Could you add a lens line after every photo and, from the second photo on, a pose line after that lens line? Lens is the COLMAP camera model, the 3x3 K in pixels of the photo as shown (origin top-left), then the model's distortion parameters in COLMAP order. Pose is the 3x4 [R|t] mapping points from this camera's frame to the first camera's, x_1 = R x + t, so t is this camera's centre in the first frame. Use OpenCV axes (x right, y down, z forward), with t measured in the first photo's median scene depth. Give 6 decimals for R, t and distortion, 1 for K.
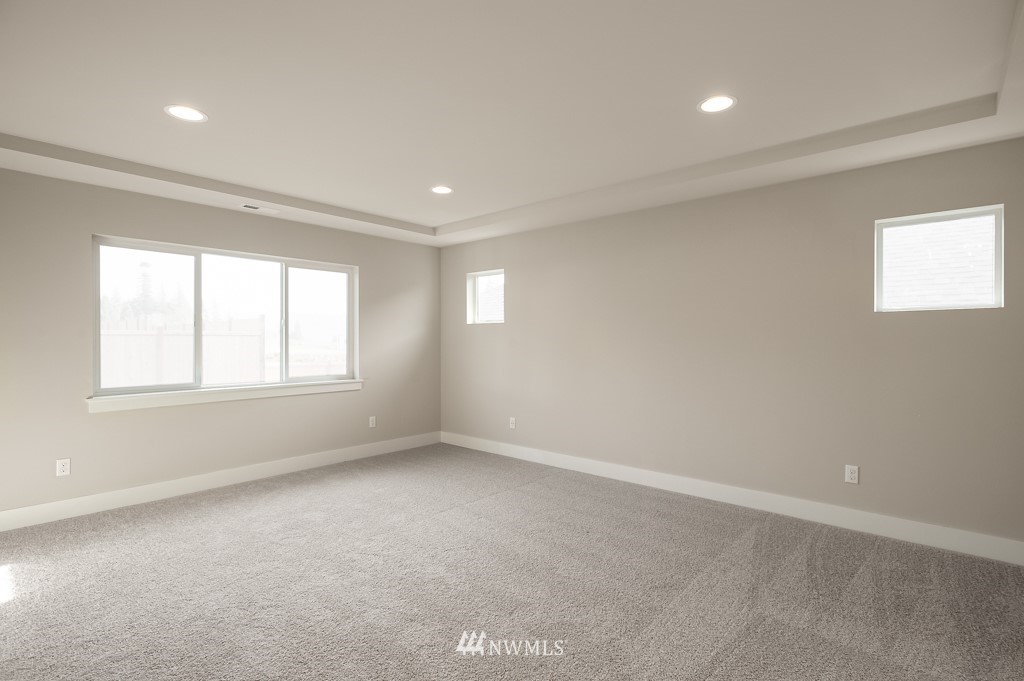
lens RADIAL K [[497.0, 0, 512.0], [0, 497.0, 340.5], [0, 0, 1]] dist [0.001118, 0.000450]
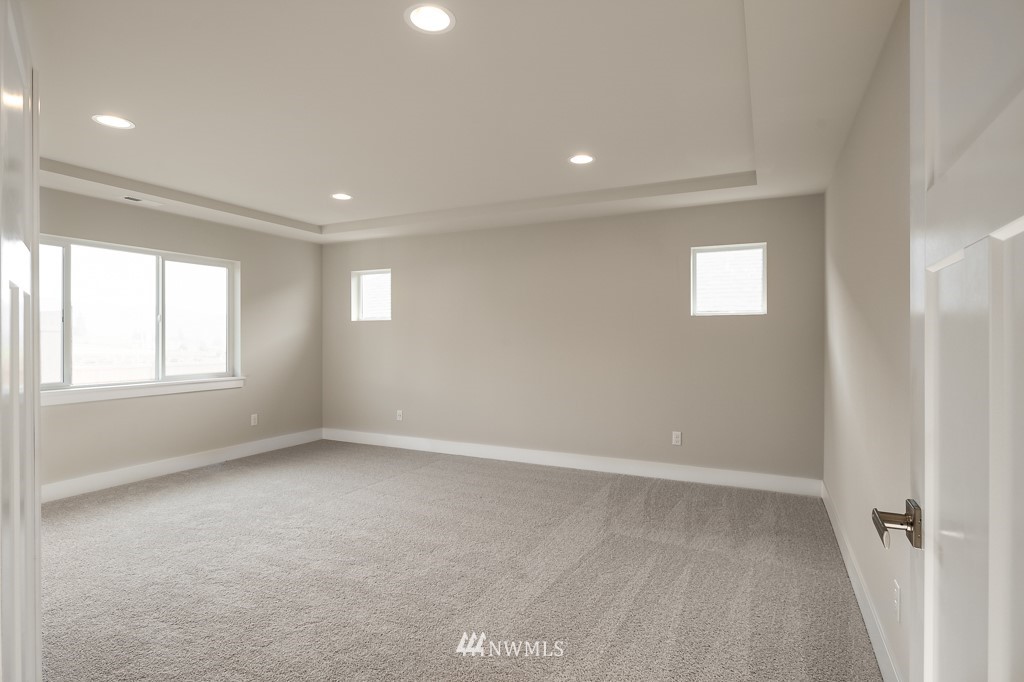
lens RADIAL K [[531.2, 0, 509.4], [0, 531.2, 333.1], [0, 0, 1]] dist [-0.000167, 0.000076]
pose [[0.966032, 0.001682, 0.258416, -0.102958], [0.000444, 0.999967, -0.008169, 0.001555], [-0.258421, 0.008006, 0.965999, -0.232208]]
